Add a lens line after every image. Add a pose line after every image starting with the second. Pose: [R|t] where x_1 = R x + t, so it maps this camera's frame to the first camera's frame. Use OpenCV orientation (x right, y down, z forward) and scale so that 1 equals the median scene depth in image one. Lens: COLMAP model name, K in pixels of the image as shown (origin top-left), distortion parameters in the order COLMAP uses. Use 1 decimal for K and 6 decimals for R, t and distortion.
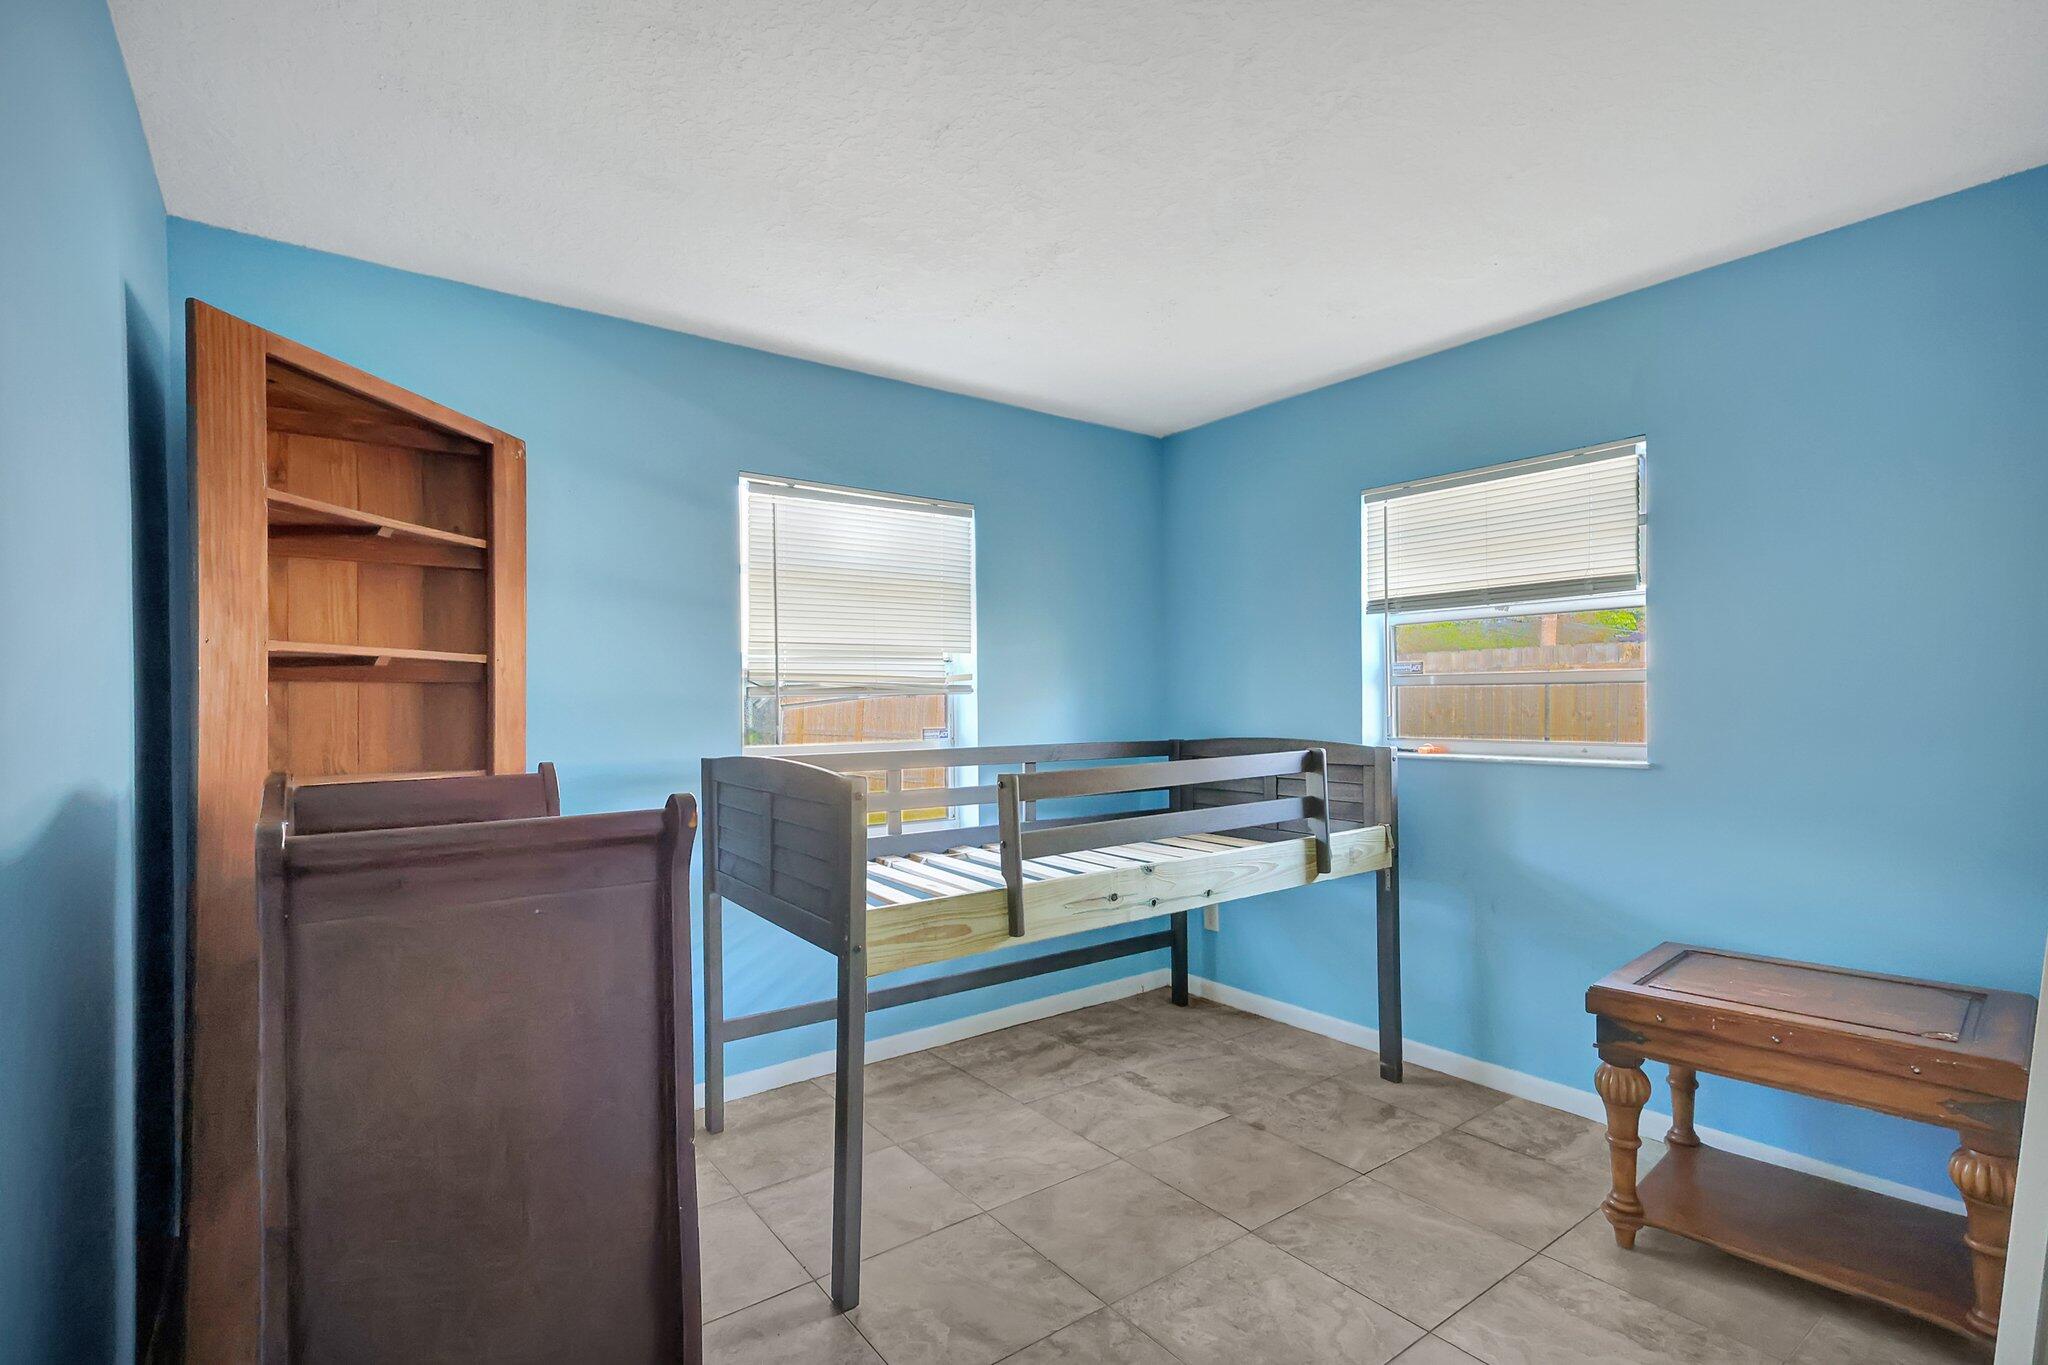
lens RADIAL K [[945.0, 0, 1011.5], [0, 945.0, 712.7], [0, 0, 1]] dist [0.000333, 0.000068]
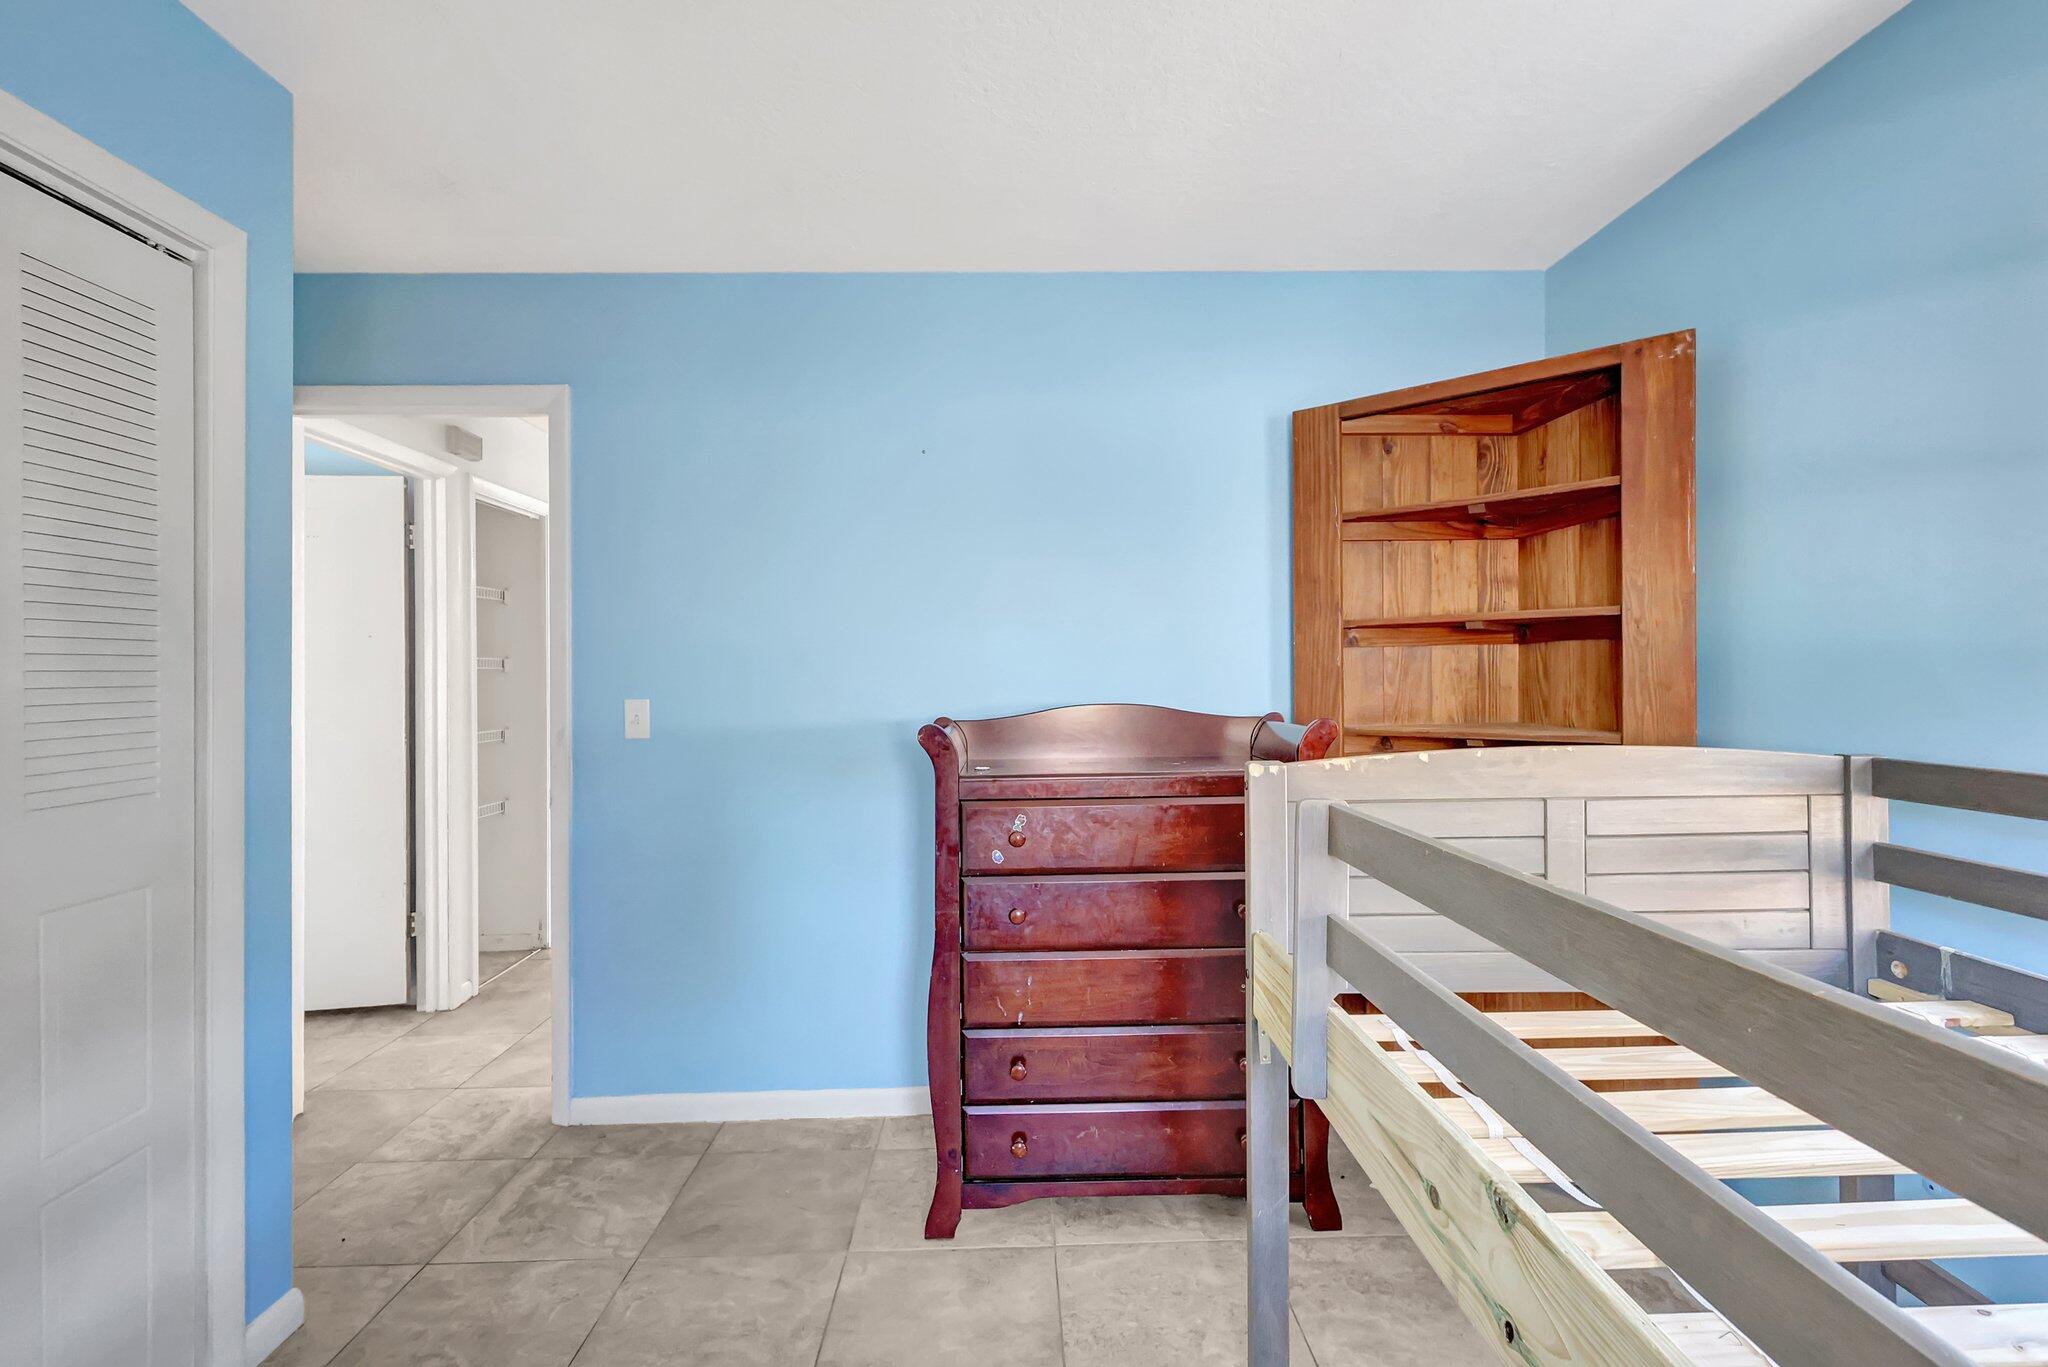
lens RADIAL K [[953.4, 0, 1024.0], [0, 953.4, 683.5], [0, 0, 1]] dist [0.002375, 0.000451]
pose [[-0.574388, 0.014971, -0.818446, 0.515019], [0.011509, 0.999882, 0.010212, -0.001323], [0.818502, -0.003554, -0.574492, 1.083378]]
